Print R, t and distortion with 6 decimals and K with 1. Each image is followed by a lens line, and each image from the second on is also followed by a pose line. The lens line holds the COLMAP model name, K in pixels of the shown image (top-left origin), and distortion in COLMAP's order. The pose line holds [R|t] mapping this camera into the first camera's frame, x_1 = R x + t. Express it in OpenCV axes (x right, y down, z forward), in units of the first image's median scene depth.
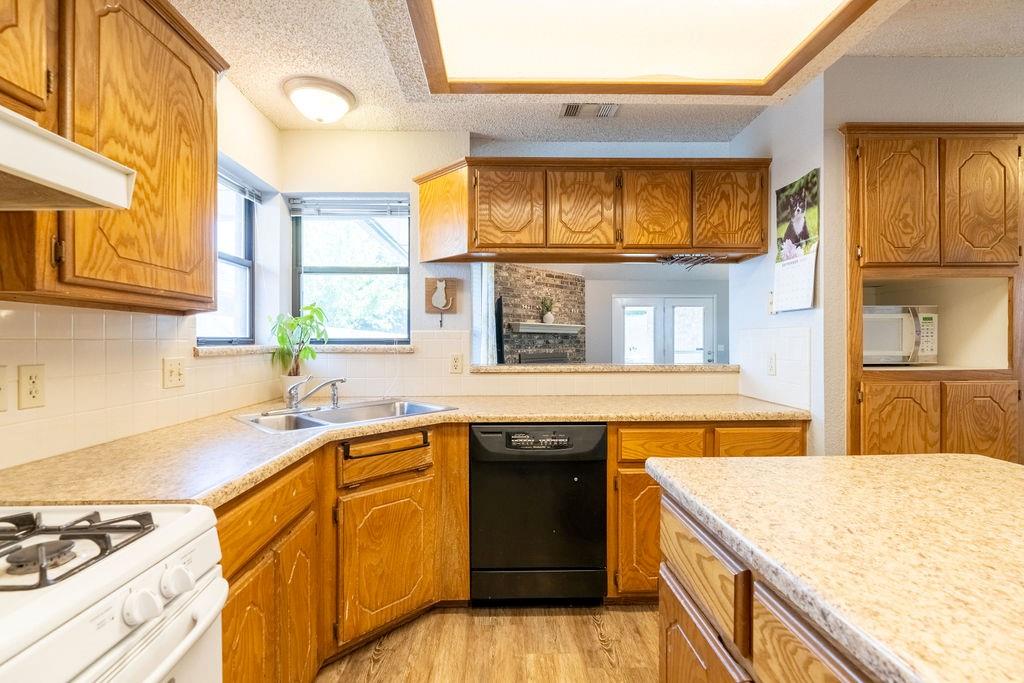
lens RADIAL K [[459.3, 0, 509.8], [0, 459.3, 341.4], [0, 0, 1]] dist [0.000139, -0.000021]
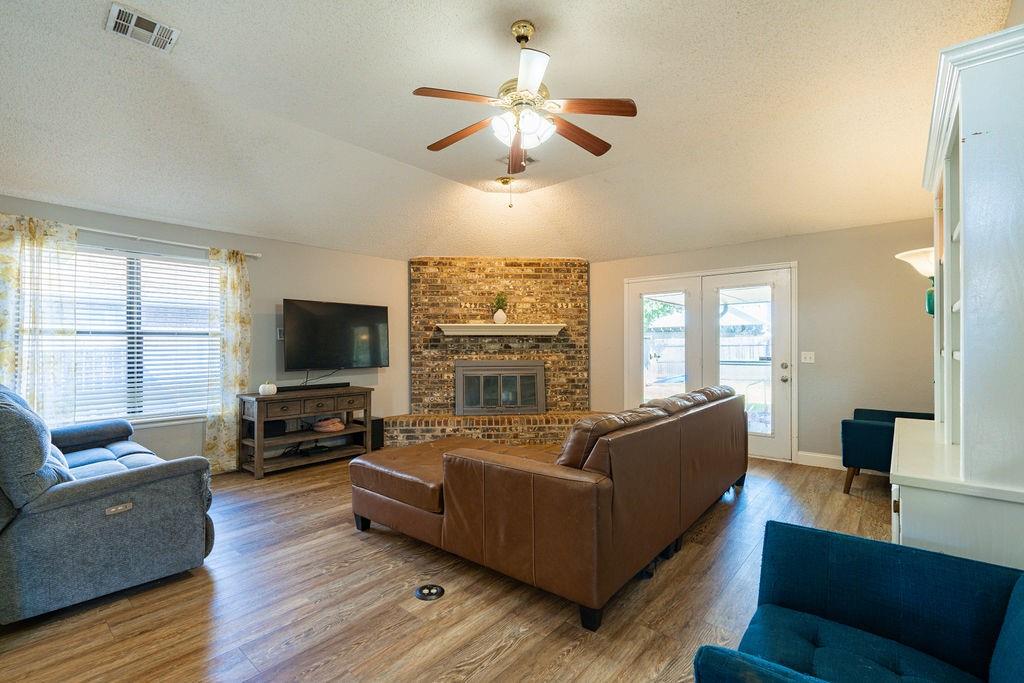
lens RADIAL K [[459.3, 0, 511.7], [0, 459.3, 342.3], [0, 0, 1]] dist [0.000139, -0.000021]
pose [[0.743390, -0.003797, -0.668847, 0.635879], [0.002877, 0.999993, -0.002479, -0.004137], [0.668852, -0.000082, 0.743396, 0.404853]]
